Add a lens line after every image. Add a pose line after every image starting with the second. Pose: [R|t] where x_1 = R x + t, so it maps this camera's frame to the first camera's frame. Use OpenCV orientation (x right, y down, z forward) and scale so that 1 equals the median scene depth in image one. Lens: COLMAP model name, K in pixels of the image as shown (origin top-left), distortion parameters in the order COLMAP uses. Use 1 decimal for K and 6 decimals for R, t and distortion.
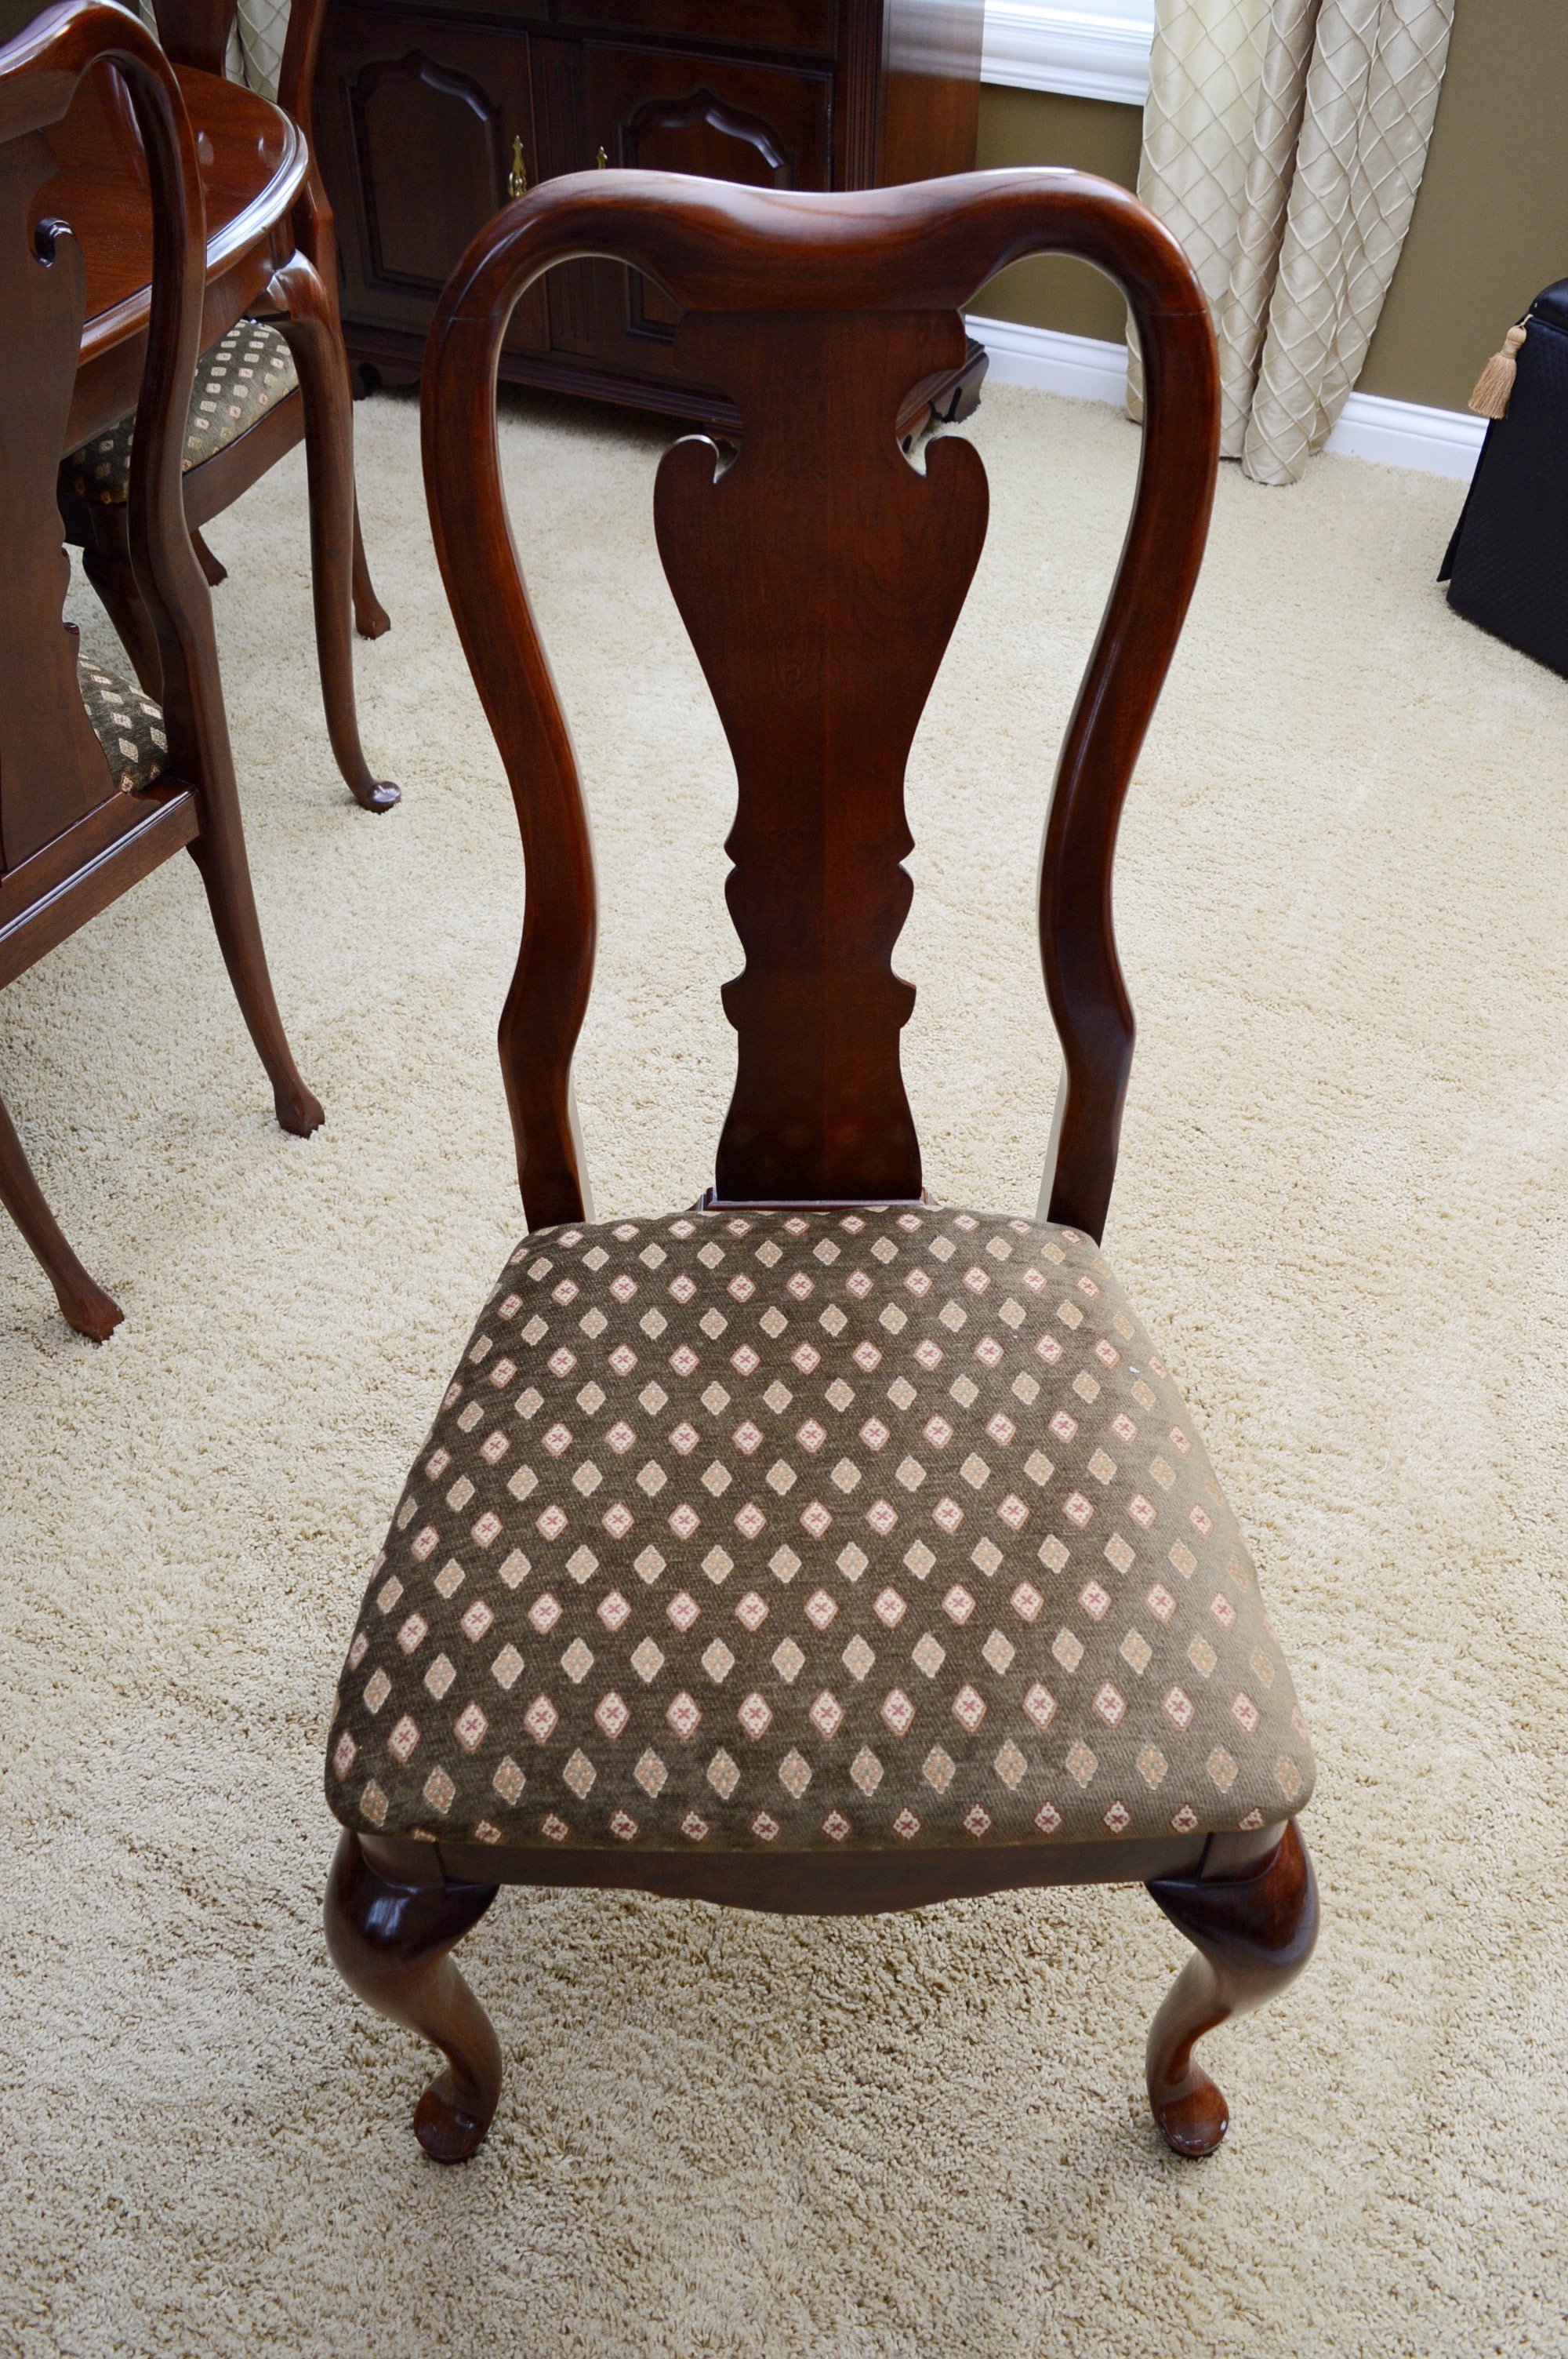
lens RADIAL K [[1874.8, 0, 784.0], [0, 1874.8, 1179.5], [0, 0, 1]] dist [-0.095744, 0.011723]
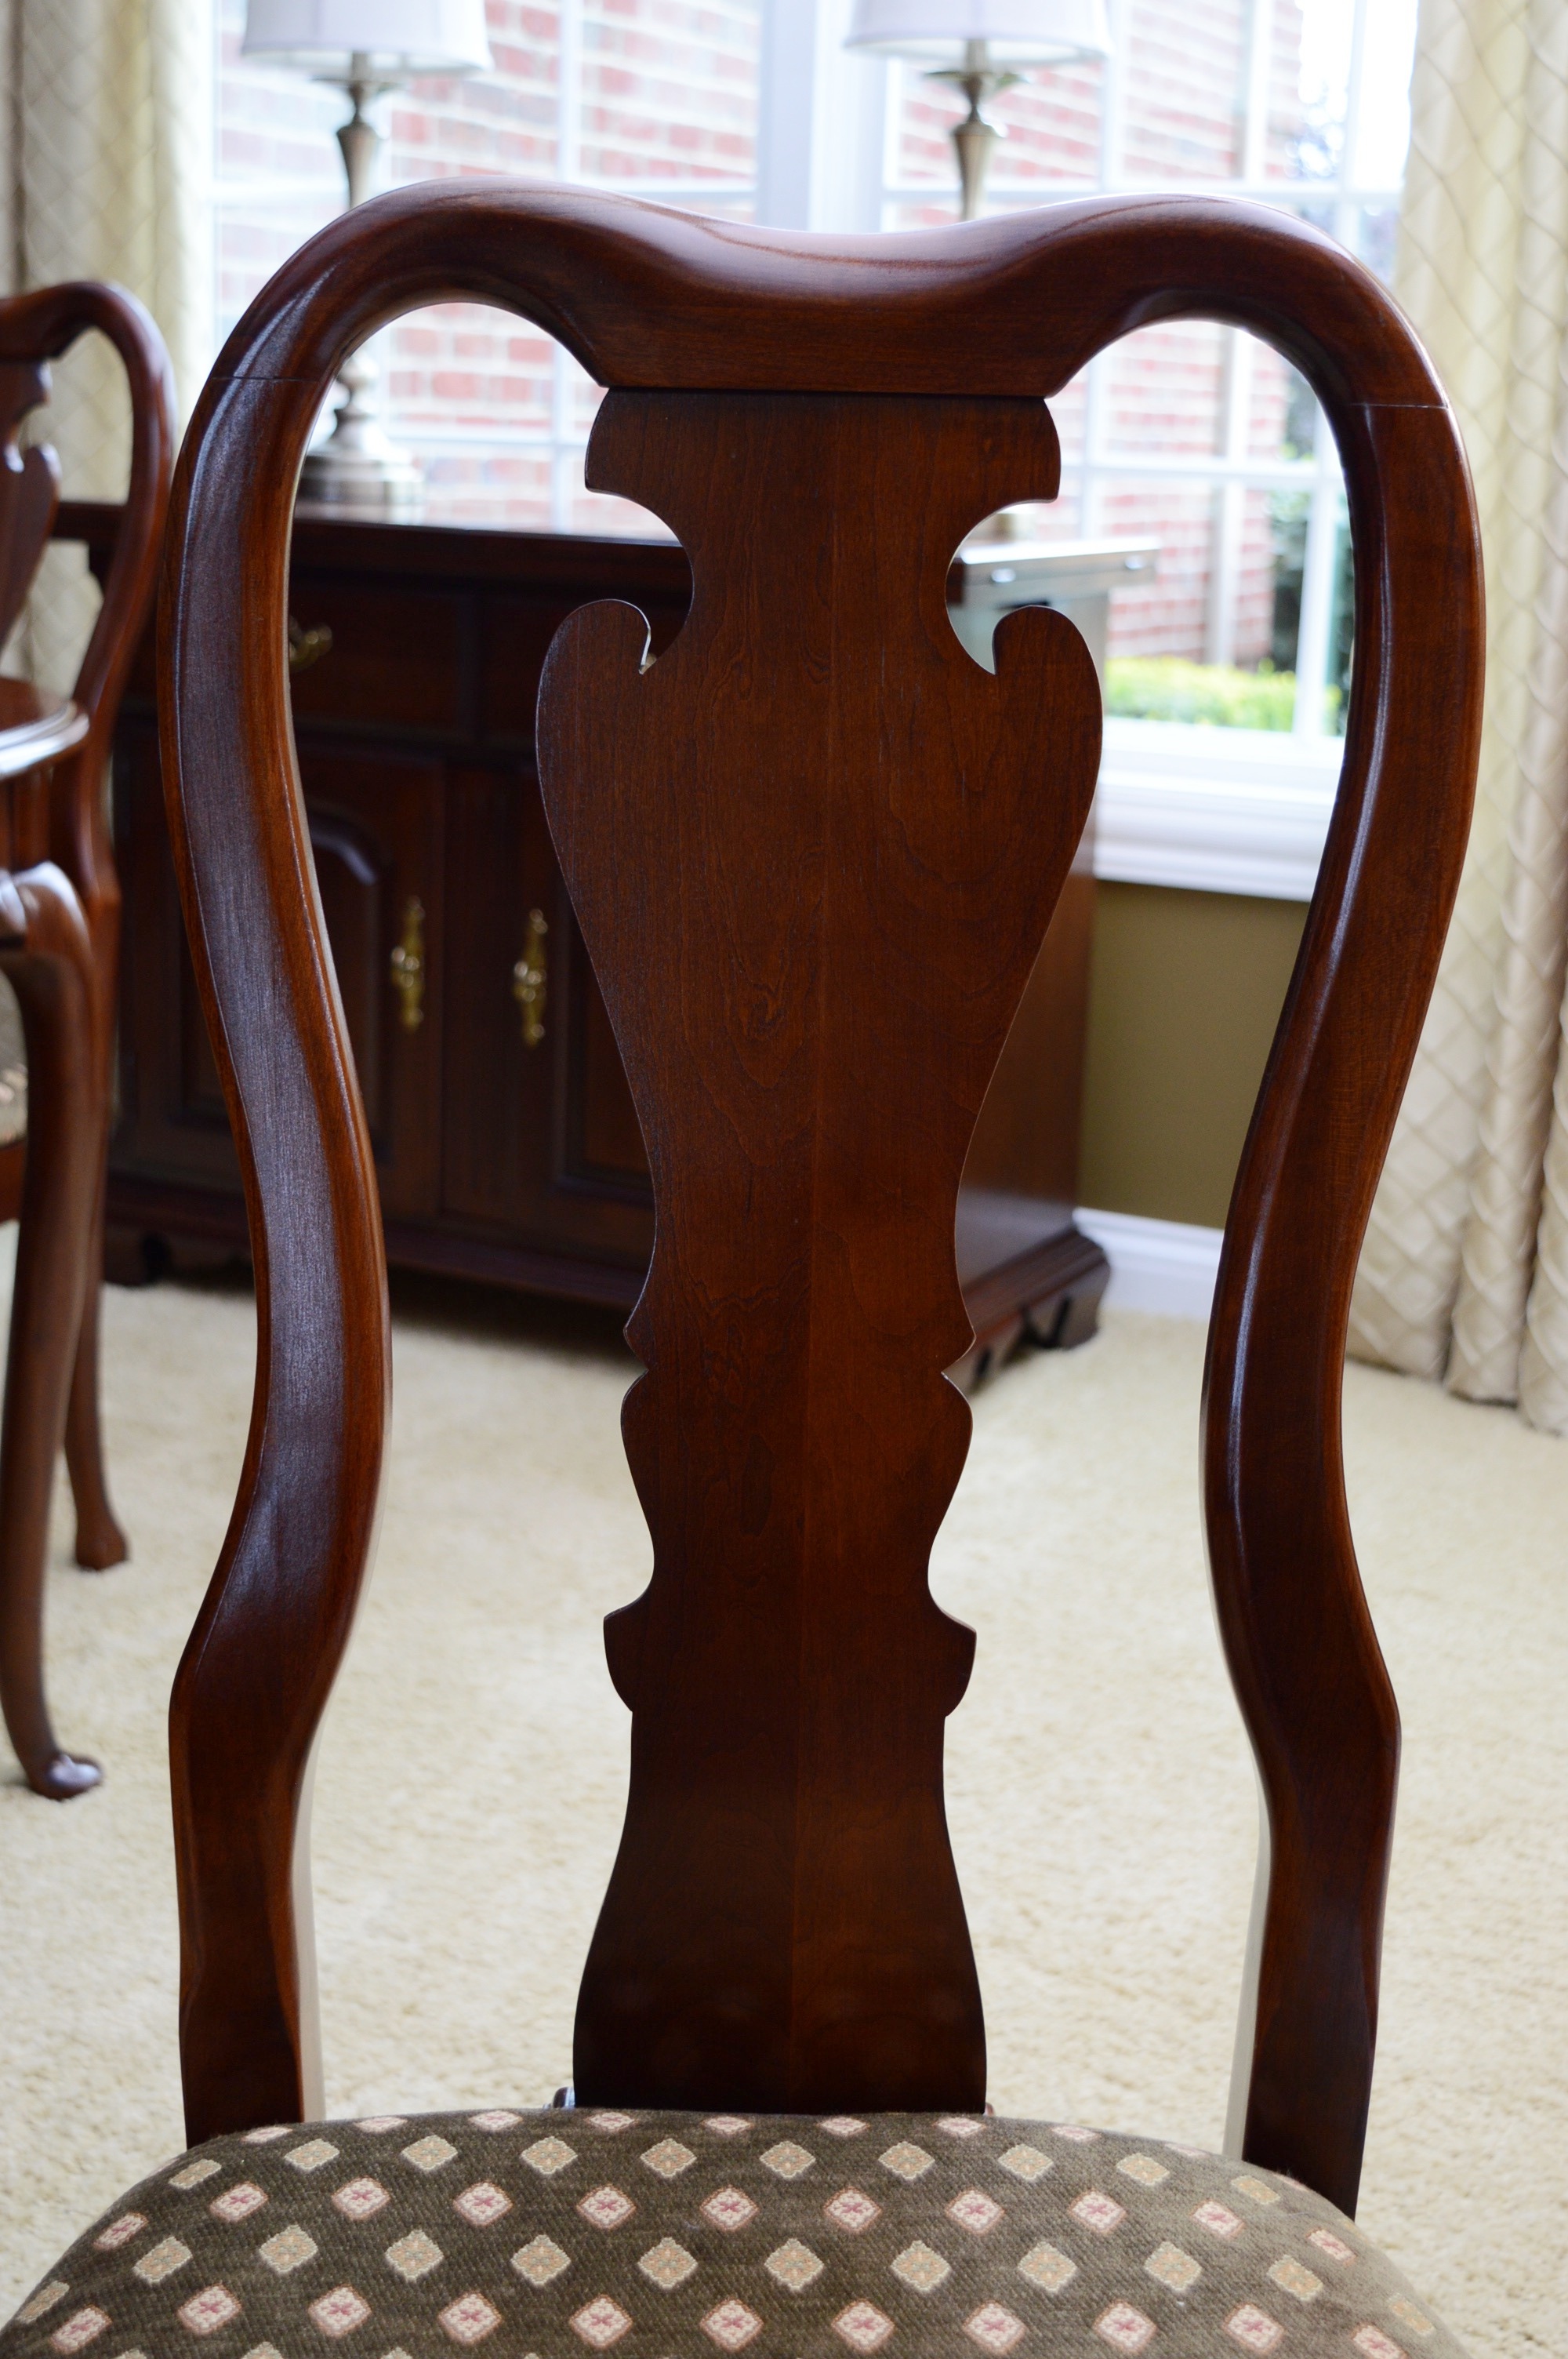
lens RADIAL K [[3032.2, 0, 784.0], [0, 3032.2, 1179.5], [0, 0, 1]] dist [-0.039571, -0.014482]
pose [[0.999252, 0.036612, -0.012431, 0.020488], [-0.037832, 0.859425, -0.509861, 0.201724], [-0.007983, 0.509950, 0.860167, 0.182084]]
